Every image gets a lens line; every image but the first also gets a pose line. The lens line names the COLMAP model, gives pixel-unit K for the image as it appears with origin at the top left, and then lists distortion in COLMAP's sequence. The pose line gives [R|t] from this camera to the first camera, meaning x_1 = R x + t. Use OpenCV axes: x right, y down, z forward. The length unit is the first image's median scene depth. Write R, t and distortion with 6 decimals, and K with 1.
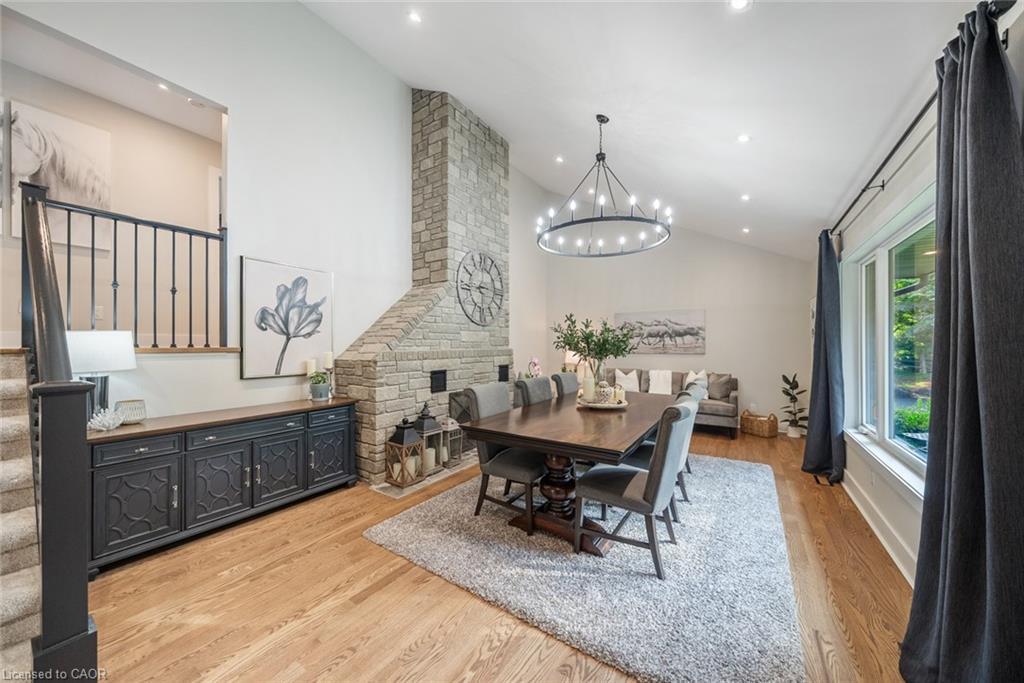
lens RADIAL K [[353.8, 0, 510.6], [0, 353.8, 343.0], [0, 0, 1]] dist [-0.002388, -0.000246]
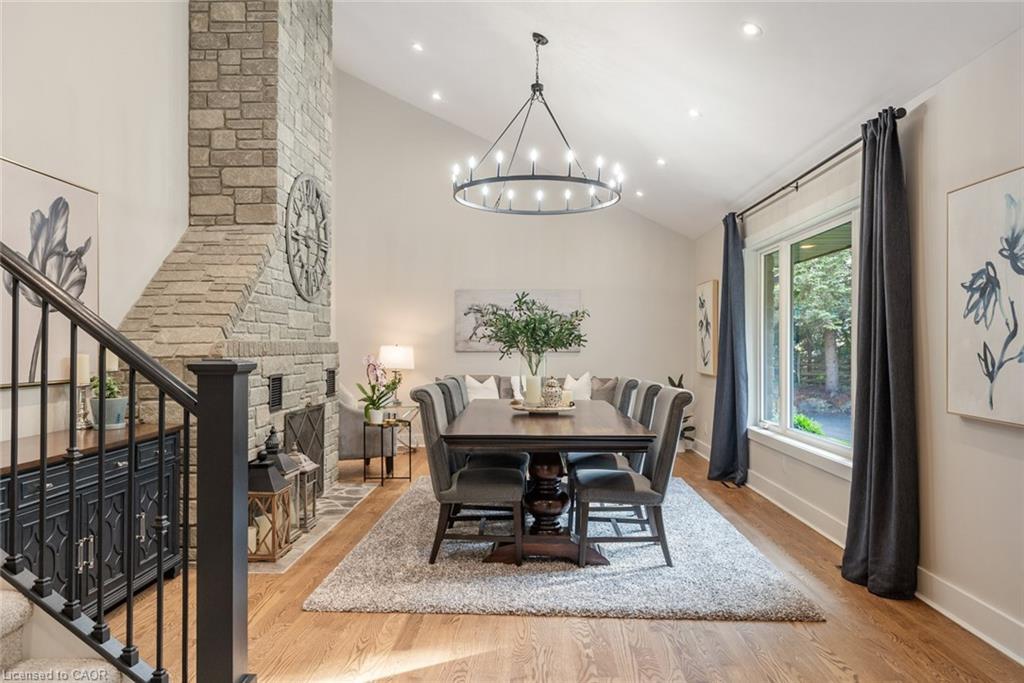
lens RADIAL K [[694.8, 0, 512.0], [0, 694.8, 339.5], [0, 0, 1]] dist [0.003586, 0.000458]
pose [[0.848340, 0.009469, 0.529367, -0.581952], [-0.007806, 0.999955, -0.005377, 0.025649], [-0.529394, 0.000429, 0.848376, -0.245038]]
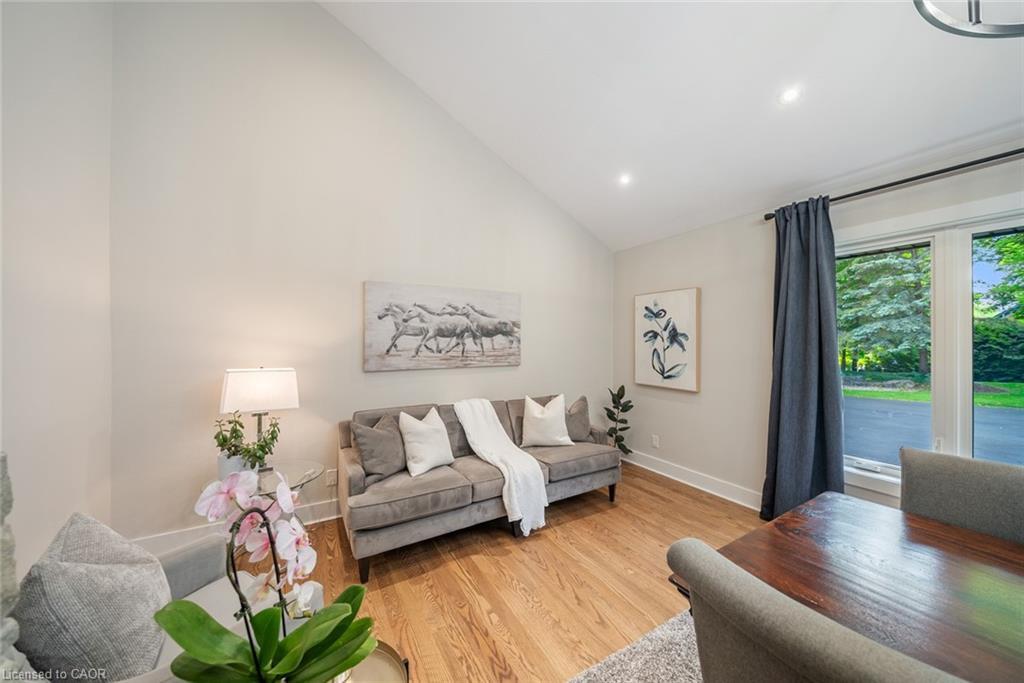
lens RADIAL K [[353.8, 0, 510.6], [0, 353.8, 343.0], [0, 0, 1]] dist [-0.002388, -0.000246]
pose [[0.442342, -0.005265, 0.896831, -0.029269], [-0.004513, 0.999957, 0.008096, -0.023729], [-0.896835, -0.007629, 0.442299, 1.326355]]
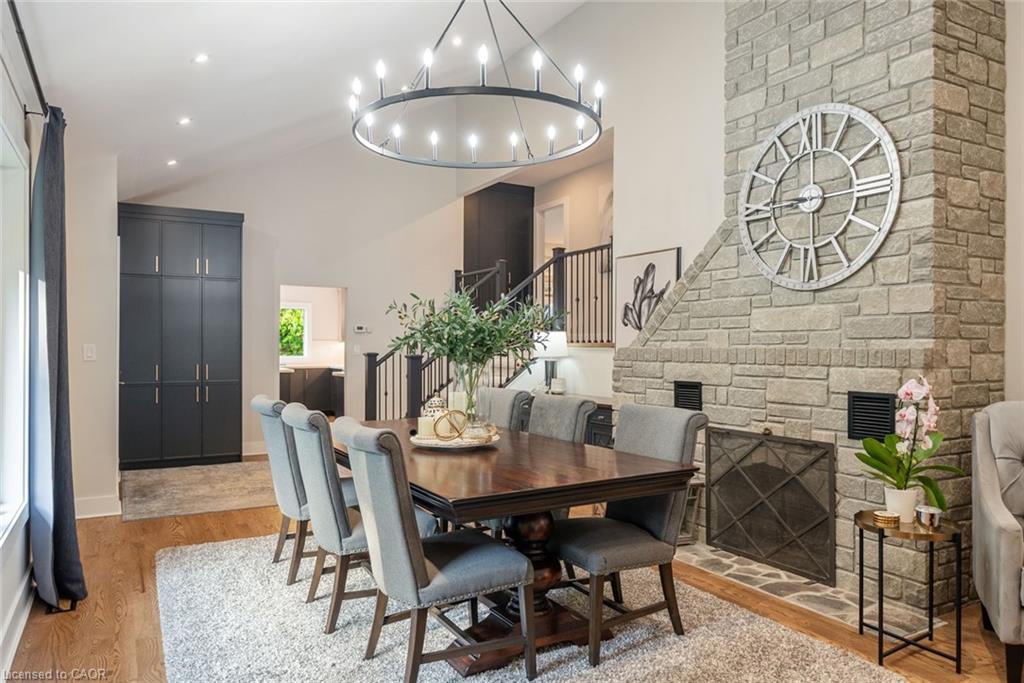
lens RADIAL K [[694.8, 0, 512.0], [0, 694.8, 339.5], [0, 0, 1]] dist [0.003586, 0.000458]
pose [[-0.451400, -0.005739, -0.892303, 1.147539], [0.007580, 0.999919, -0.010266, 0.019706], [0.892289, -0.011398, -0.451320, 1.508508]]
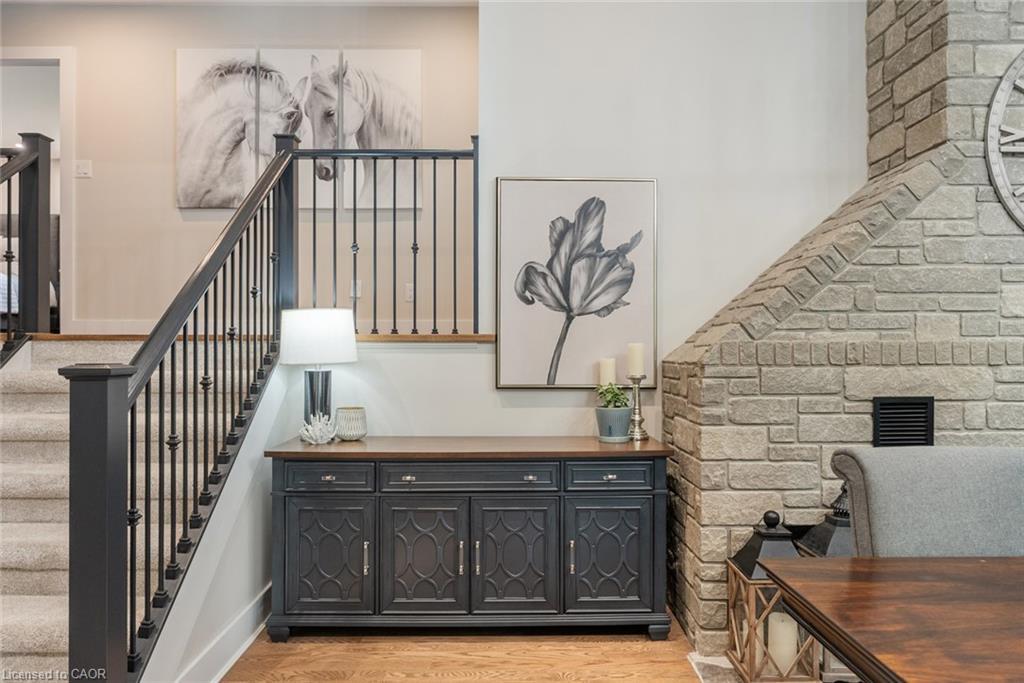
lens RADIAL K [[680.2, 0, 513.4], [0, 680.2, 344.8], [0, 0, 1]] dist [-0.001533, -0.003519]
pose [[0.564029, 0.001473, -0.825754, 0.167240], [0.005278, 0.999972, 0.005389, 0.021961], [0.825738, -0.007398, 0.564005, 0.348440]]
